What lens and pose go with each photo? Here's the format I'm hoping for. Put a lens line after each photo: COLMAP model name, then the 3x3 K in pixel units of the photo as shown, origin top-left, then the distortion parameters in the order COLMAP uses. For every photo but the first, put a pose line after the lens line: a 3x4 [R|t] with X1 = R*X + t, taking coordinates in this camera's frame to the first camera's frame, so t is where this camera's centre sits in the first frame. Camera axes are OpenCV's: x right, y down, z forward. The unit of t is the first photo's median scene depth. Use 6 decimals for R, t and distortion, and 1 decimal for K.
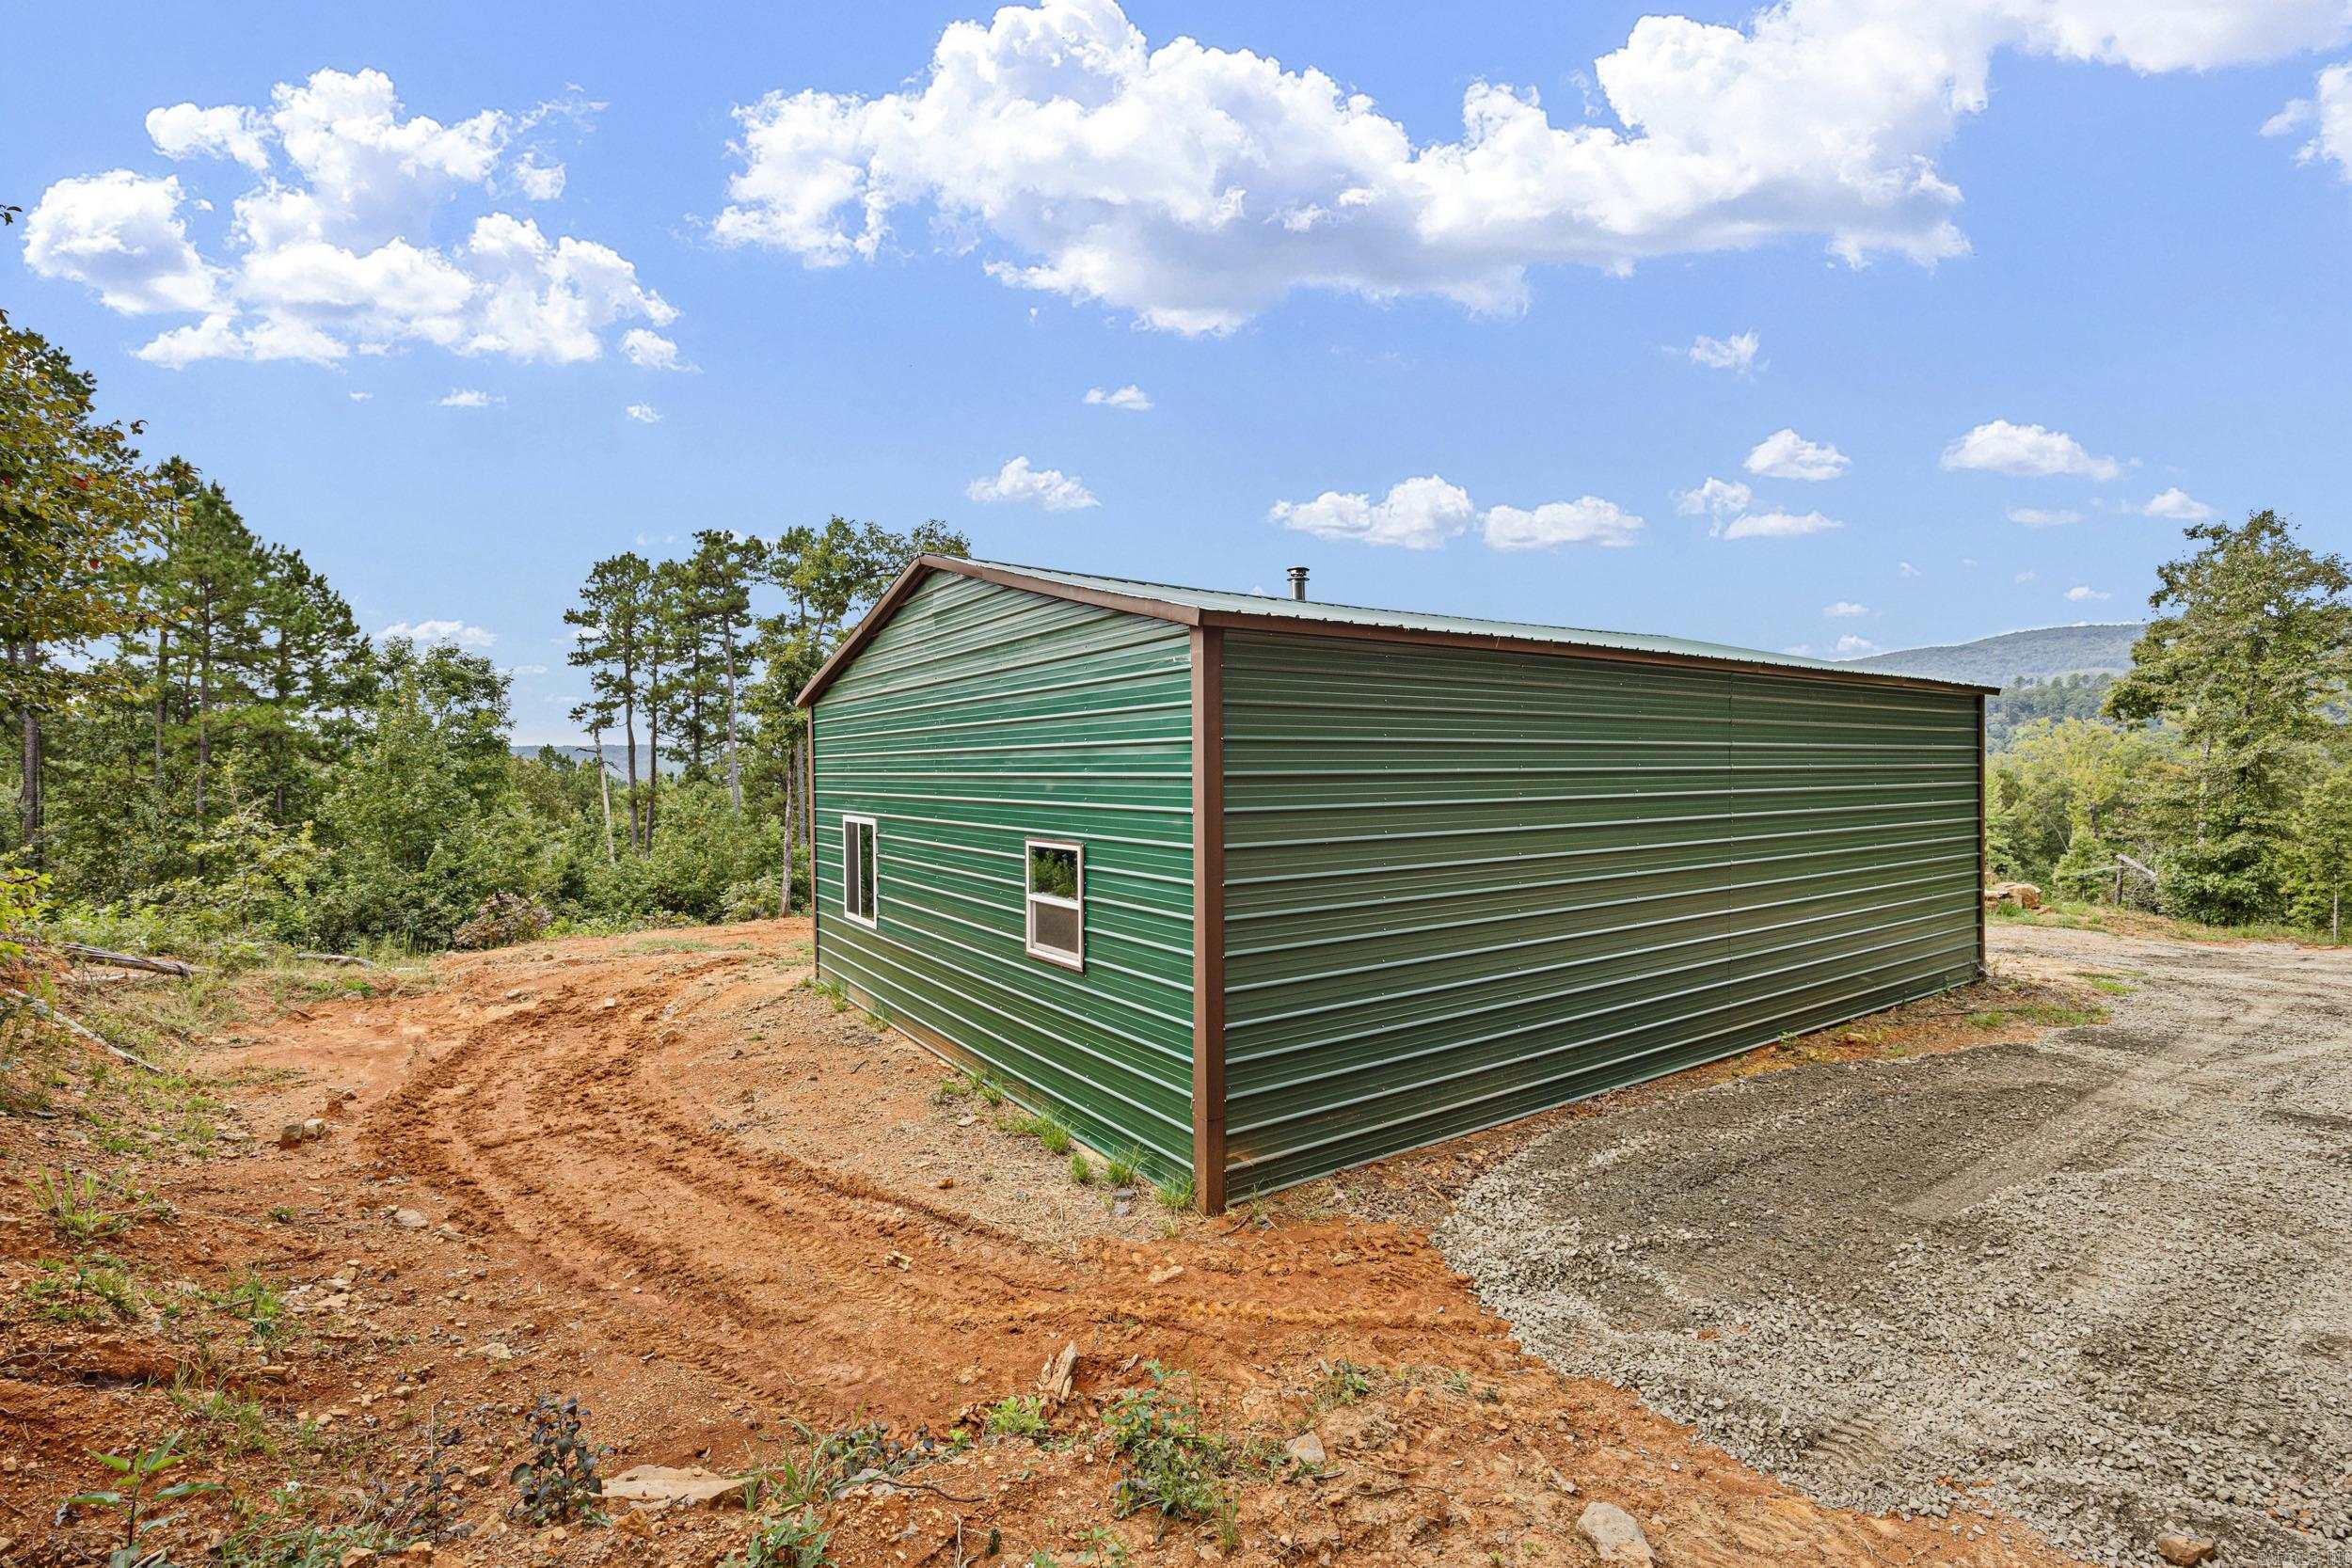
lens RADIAL K [[1044.5, 0, 1184.1], [0, 1044.5, 781.3], [0, 0, 1]] dist [-0.013956, 0.000337]
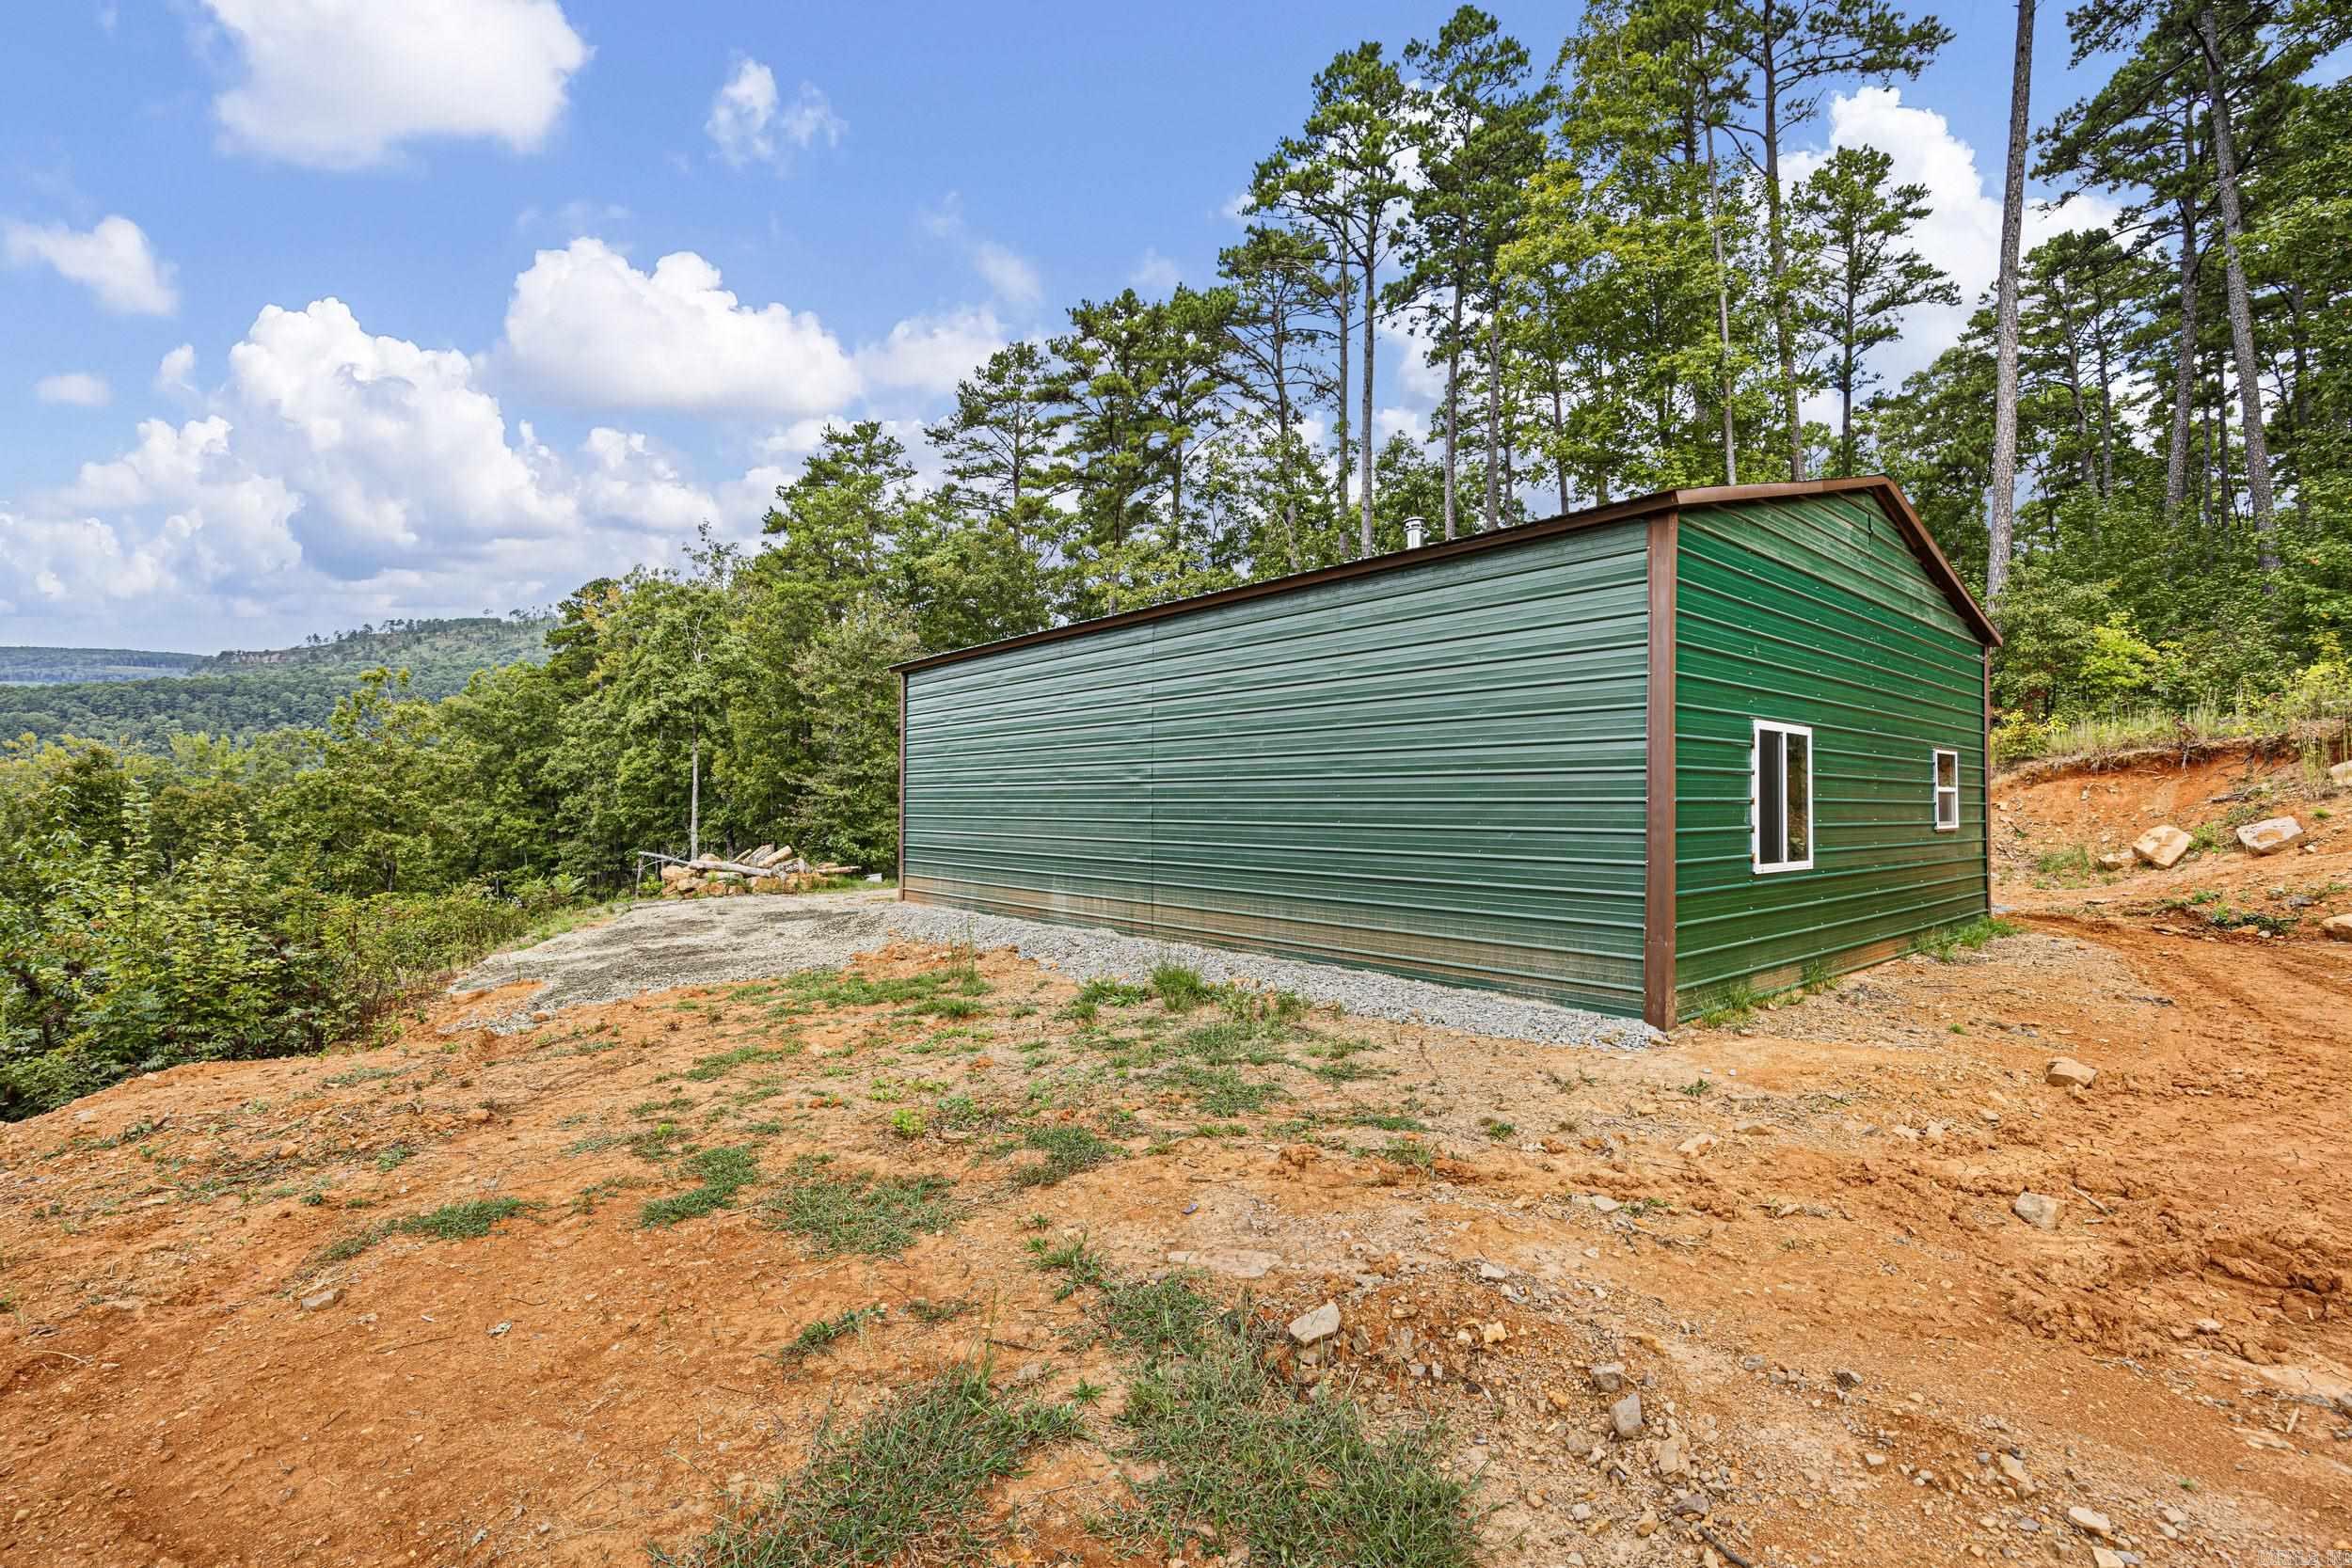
lens RADIAL K [[1044.5, 0, 1175.7], [0, 1044.5, 769.2], [0, 0, 1]] dist [-0.013956, 0.000337]
pose [[-0.105020, 0.042594, 0.993558, -0.177836], [0.006942, 0.999089, -0.042098, 0.016796], [-0.994446, 0.002477, -0.105220, 0.269954]]
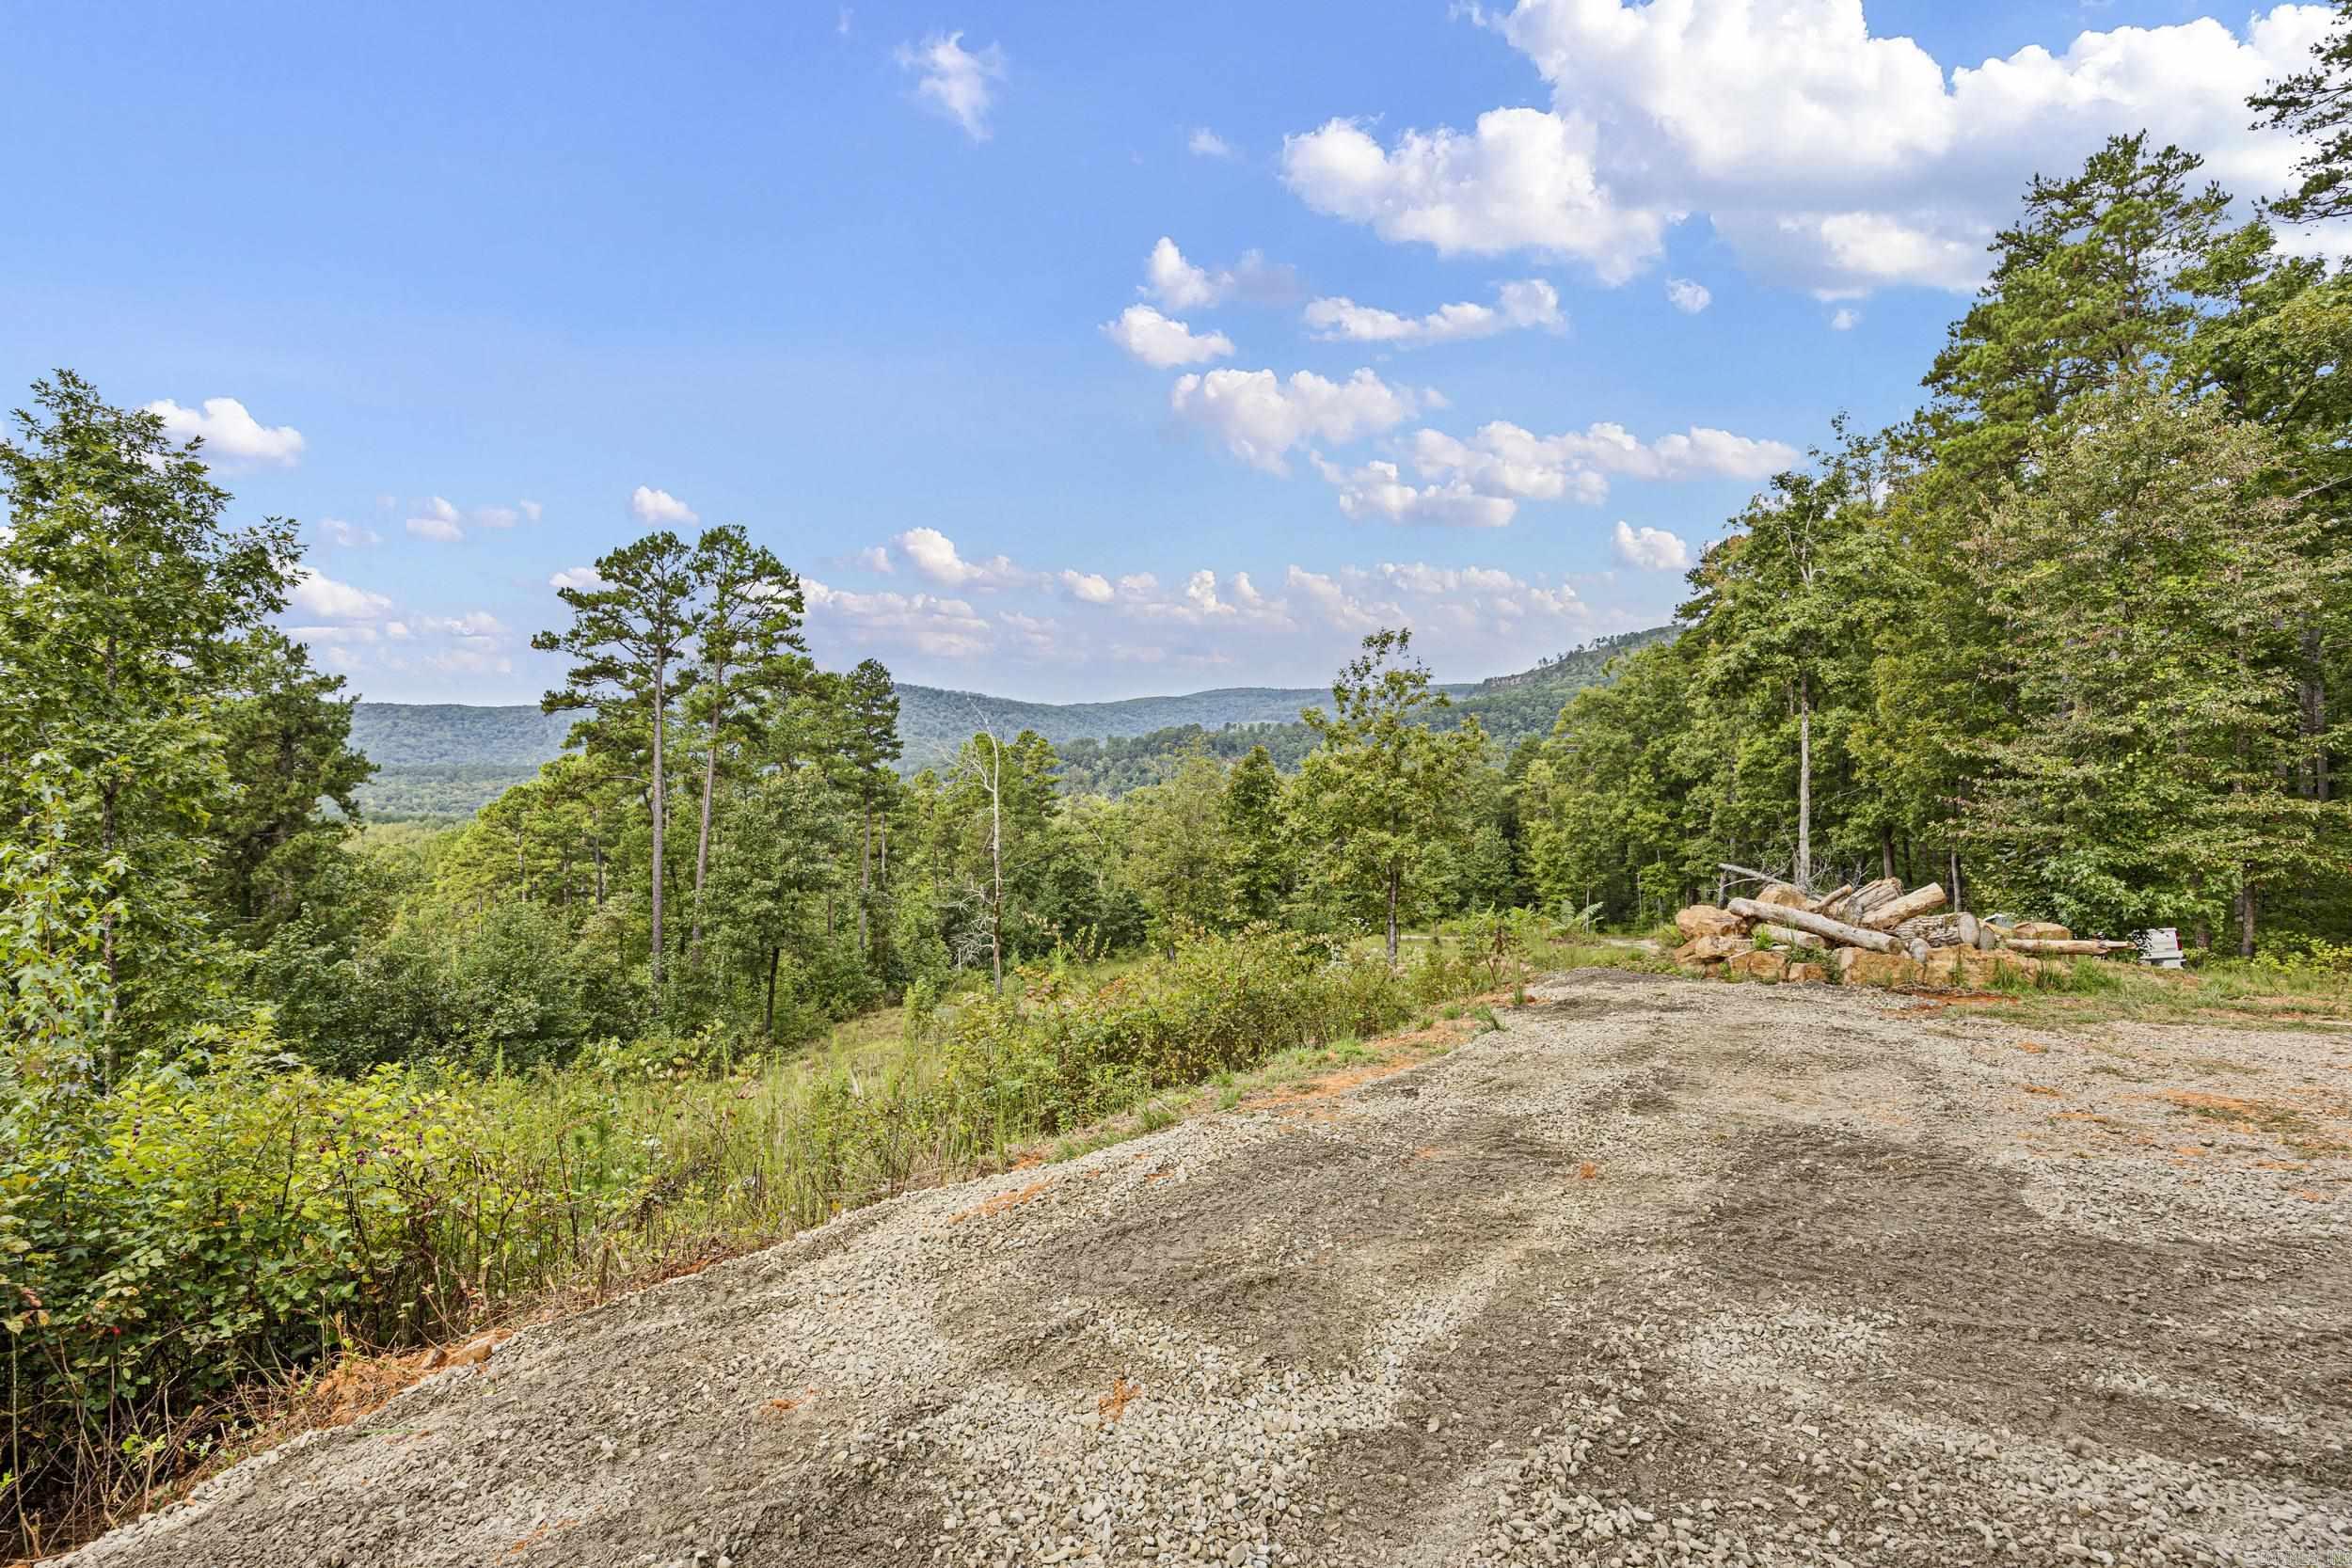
lens RADIAL K [[1044.5, 0, 1190.2], [0, 1044.5, 783.9], [0, 0, 1]] dist [-0.013956, 0.000337]
pose [[0.793847, 0.017631, 0.607862, 0.039240], [-0.005592, 0.999749, -0.021694, 0.015120], [-0.608092, 0.013823, 0.793746, 0.313933]]
